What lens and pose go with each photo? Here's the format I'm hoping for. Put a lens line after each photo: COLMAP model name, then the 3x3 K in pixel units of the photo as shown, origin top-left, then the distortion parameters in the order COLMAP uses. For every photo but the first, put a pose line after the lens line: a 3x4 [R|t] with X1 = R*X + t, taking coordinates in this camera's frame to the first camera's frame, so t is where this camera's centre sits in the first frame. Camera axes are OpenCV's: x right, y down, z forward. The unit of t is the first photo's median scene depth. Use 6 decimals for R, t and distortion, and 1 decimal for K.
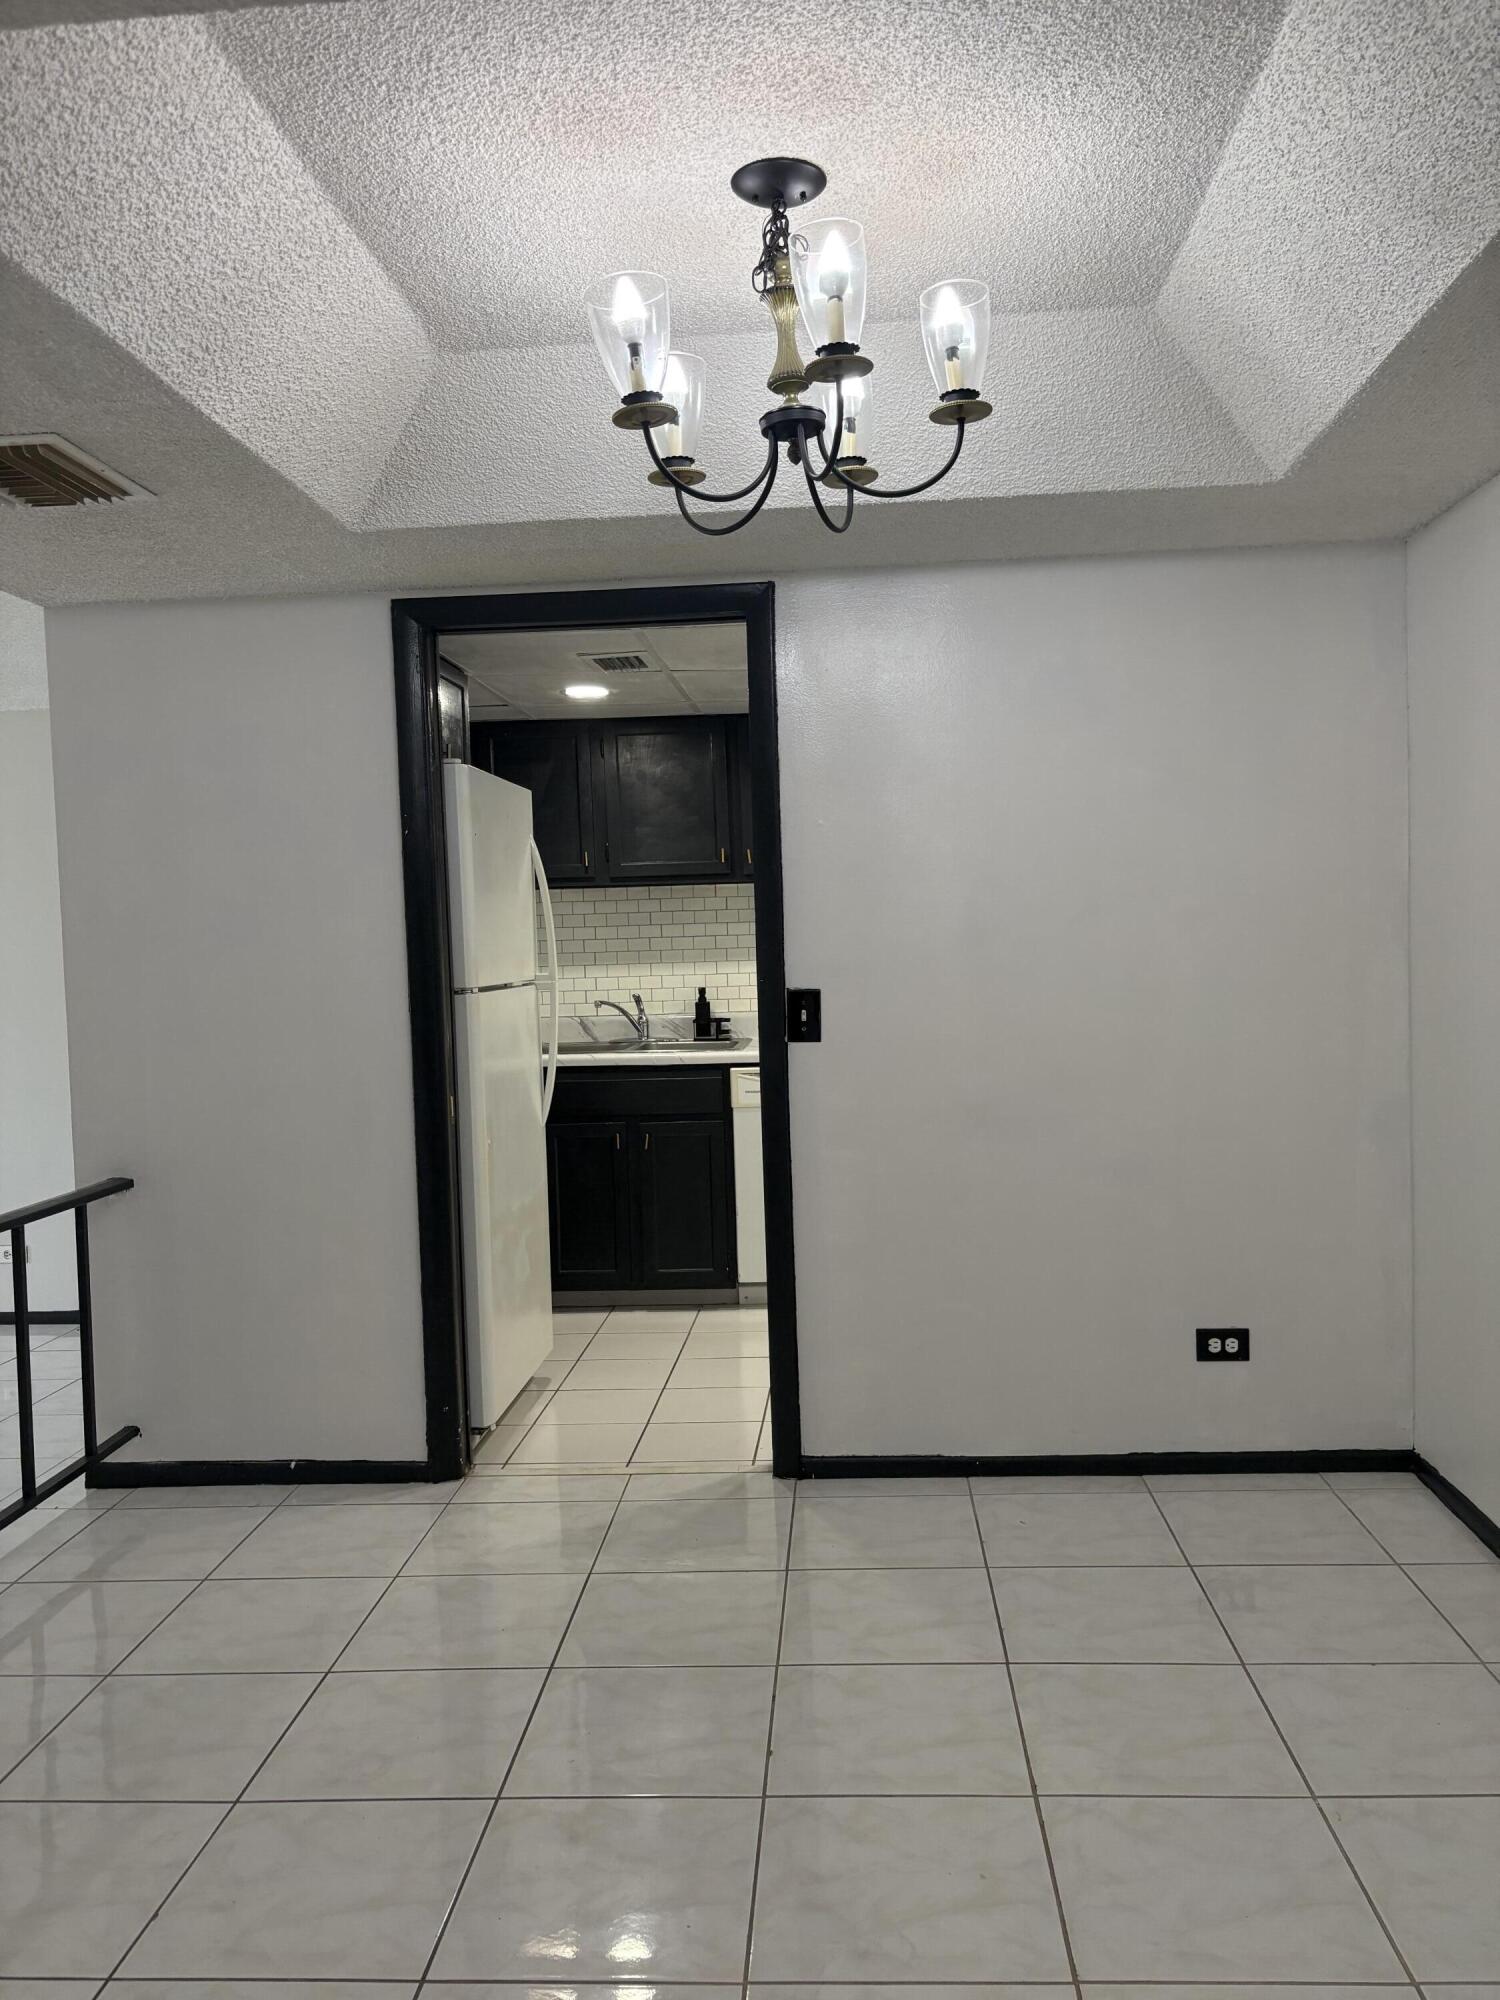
lens RADIAL K [[1503.1, 0, 750.0], [0, 1503.1, 1000.0], [0, 0, 1]] dist [0.016806, -0.002910]
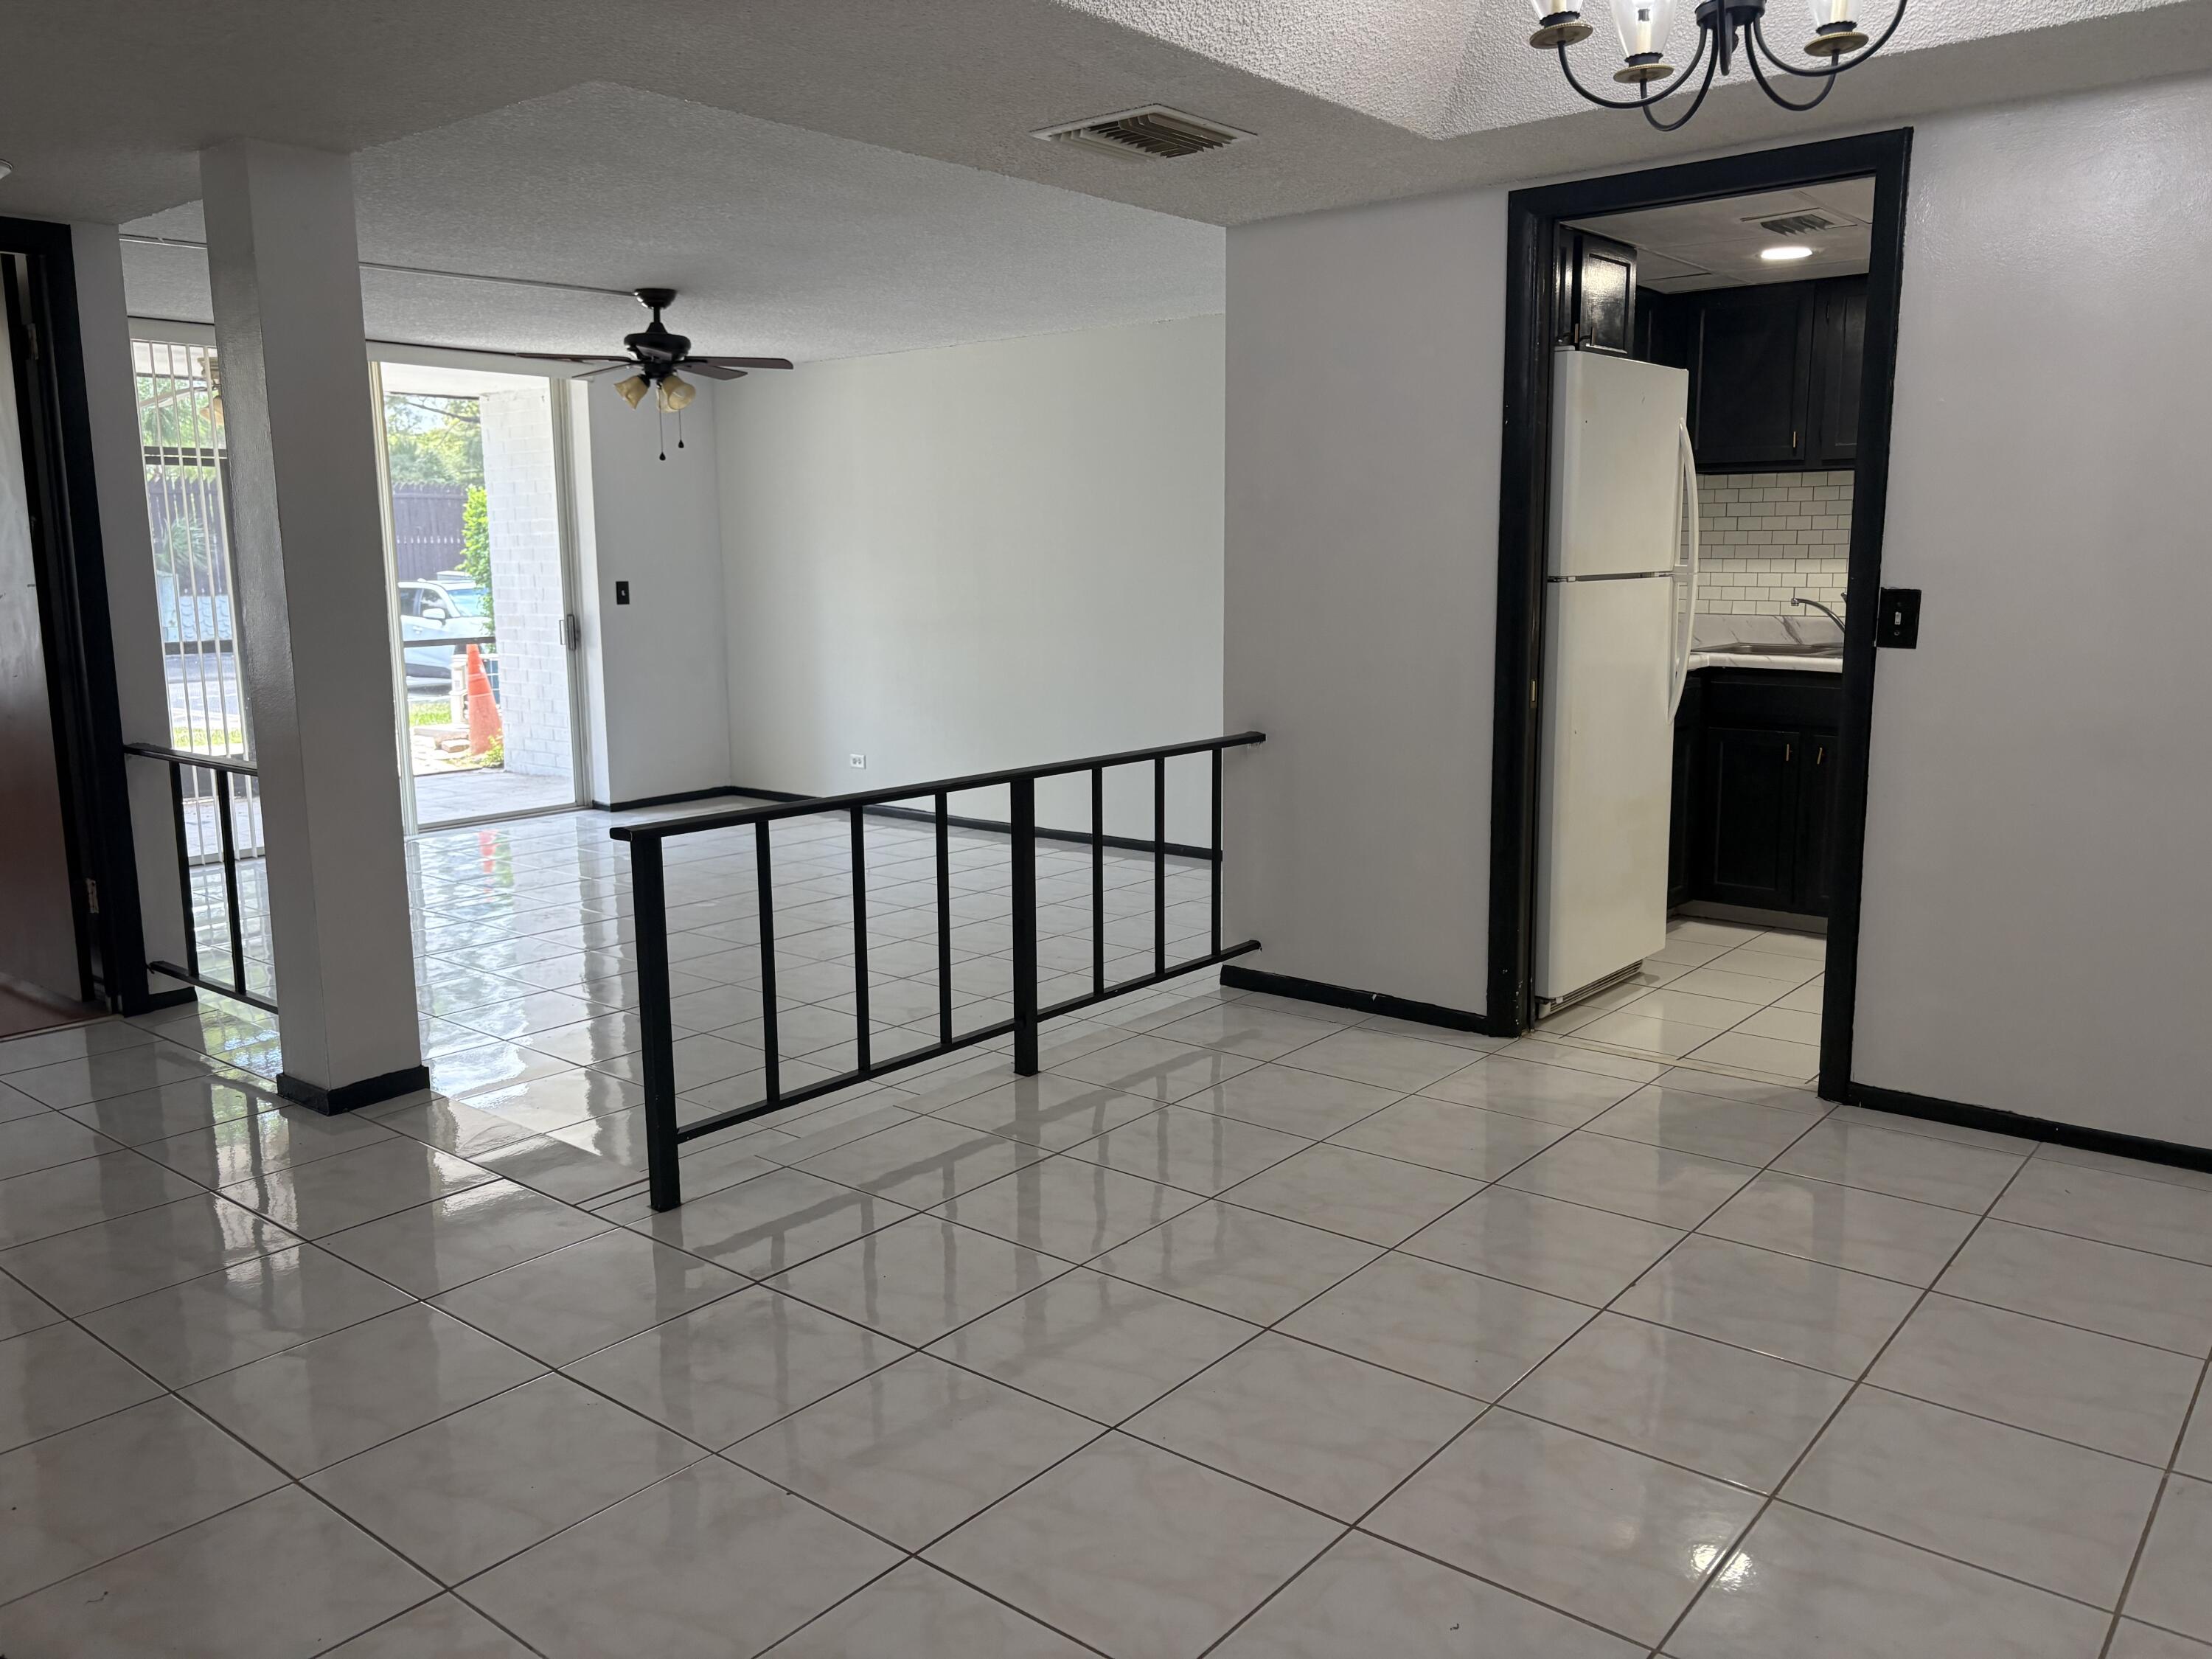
lens RADIAL K [[1688.7, 0, 1106.0], [0, 1688.7, 829.5], [0, 0, 1]] dist [-0.036760, 0.063911]
pose [[0.804594, 0.119652, -0.581645, 0.256461], [-0.037268, 0.987733, 0.151637, 0.000014], [0.592654, -0.100330, 0.799184, -0.118417]]
